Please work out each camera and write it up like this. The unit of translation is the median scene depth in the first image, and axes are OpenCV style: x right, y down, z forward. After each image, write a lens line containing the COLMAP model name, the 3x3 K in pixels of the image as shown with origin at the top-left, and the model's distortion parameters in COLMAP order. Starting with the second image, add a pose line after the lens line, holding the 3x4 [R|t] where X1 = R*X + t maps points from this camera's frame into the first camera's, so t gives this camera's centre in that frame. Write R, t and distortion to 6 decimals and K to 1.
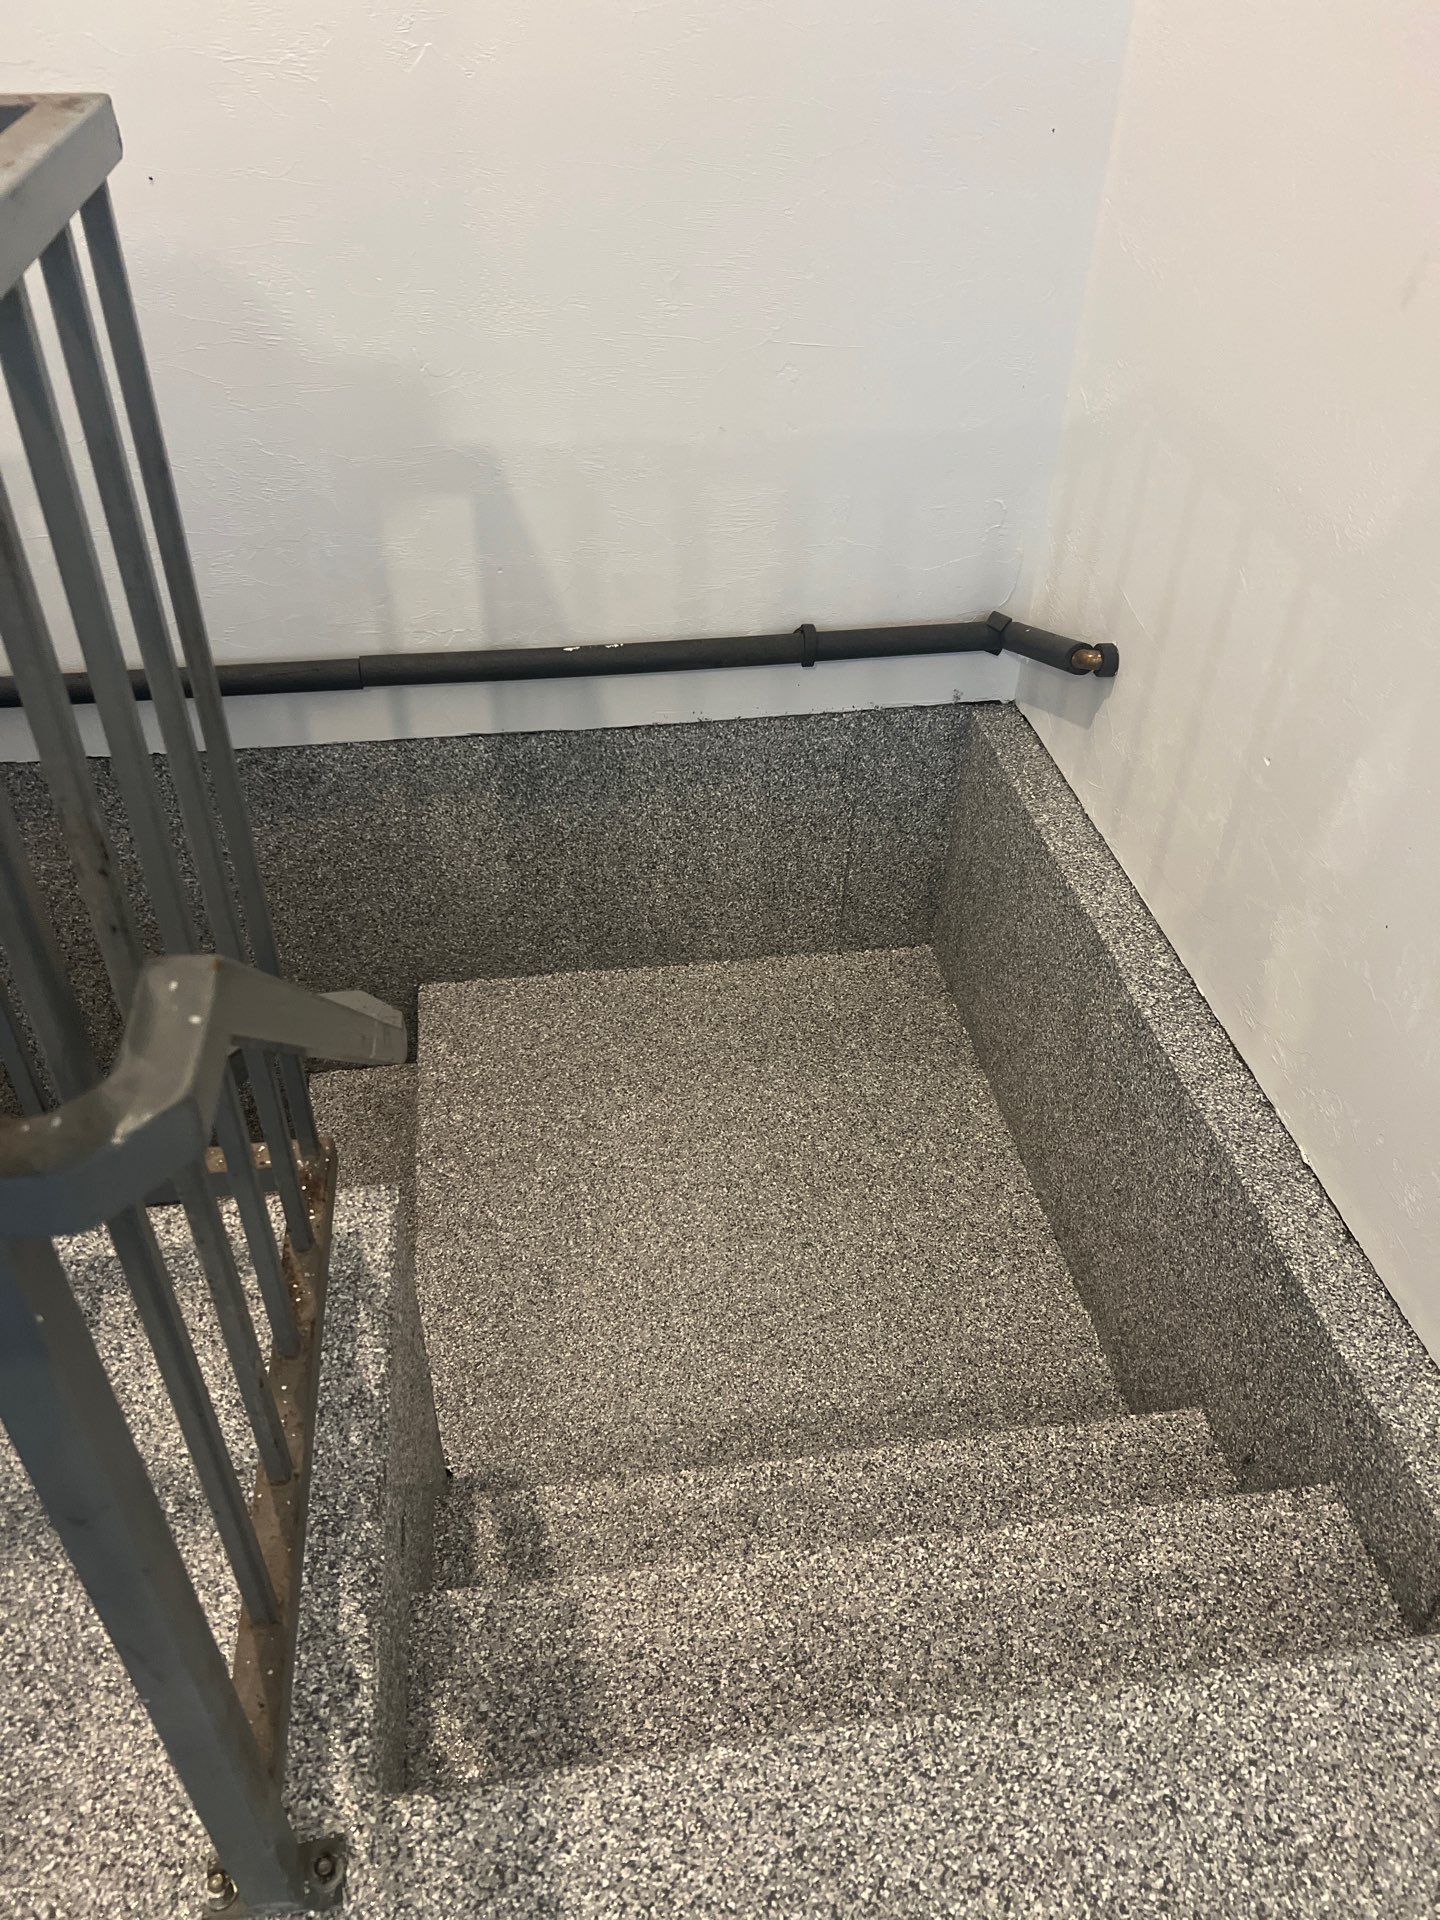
lens RADIAL K [[1490.2, 0, 720.0], [0, 1490.2, 960.0], [0, 0, 1]] dist [0.036055, -0.052063]
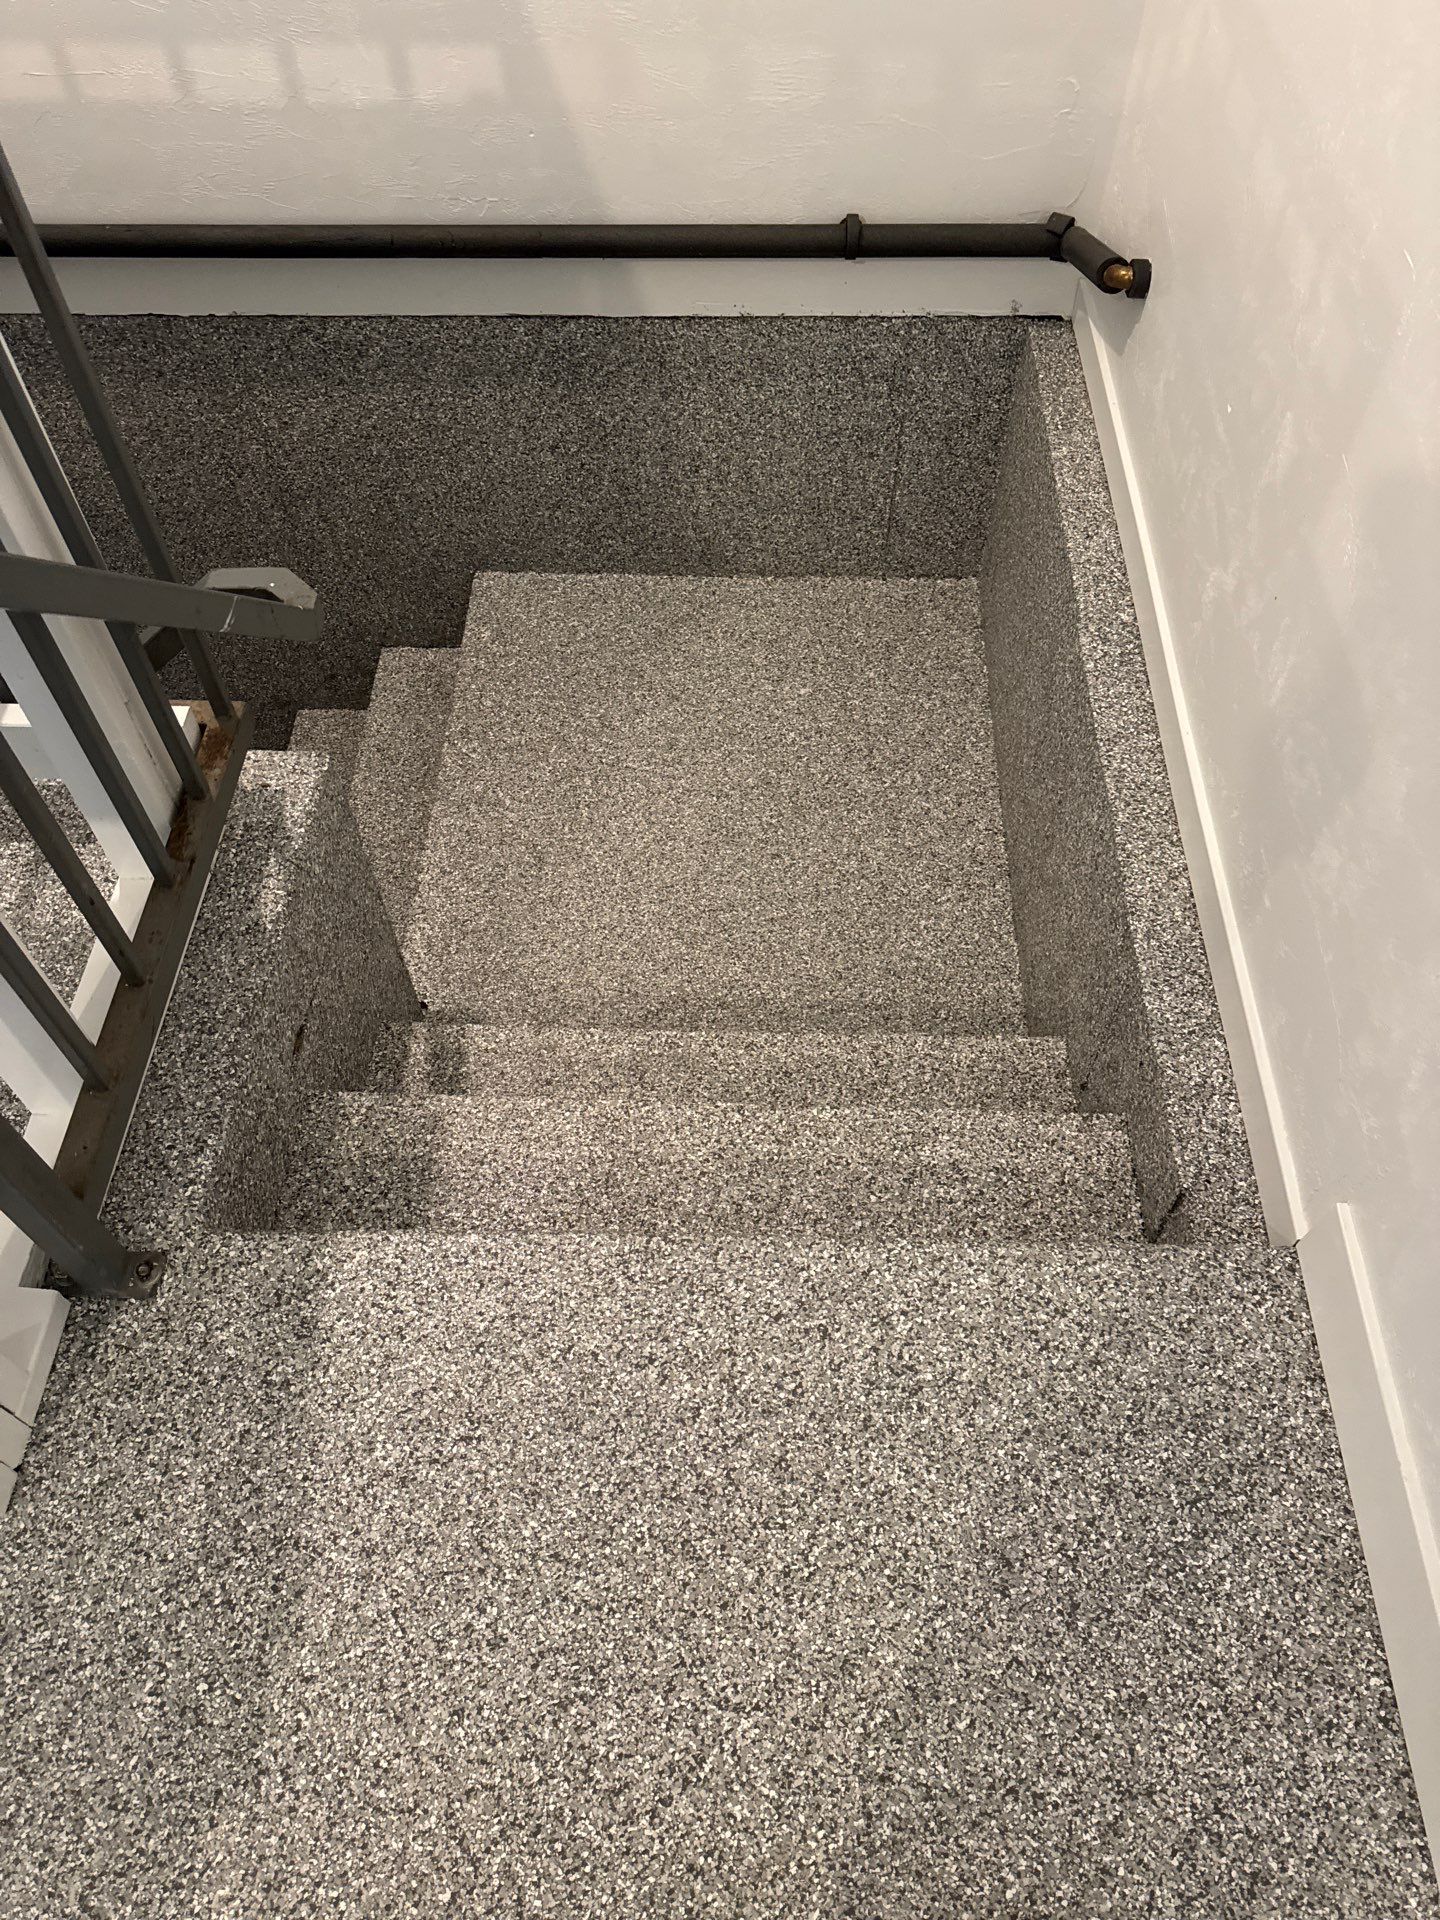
lens RADIAL K [[1371.3, 0, 730.9], [0, 1371.3, 1003.6], [0, 0, 1]] dist [0.164946, -0.374701]
pose [[0.984073, 0.130740, -0.120449, 0.236750], [-0.088904, 0.948703, 0.303410, -0.014869], [0.153938, -0.287870, 0.945216, 0.006674]]
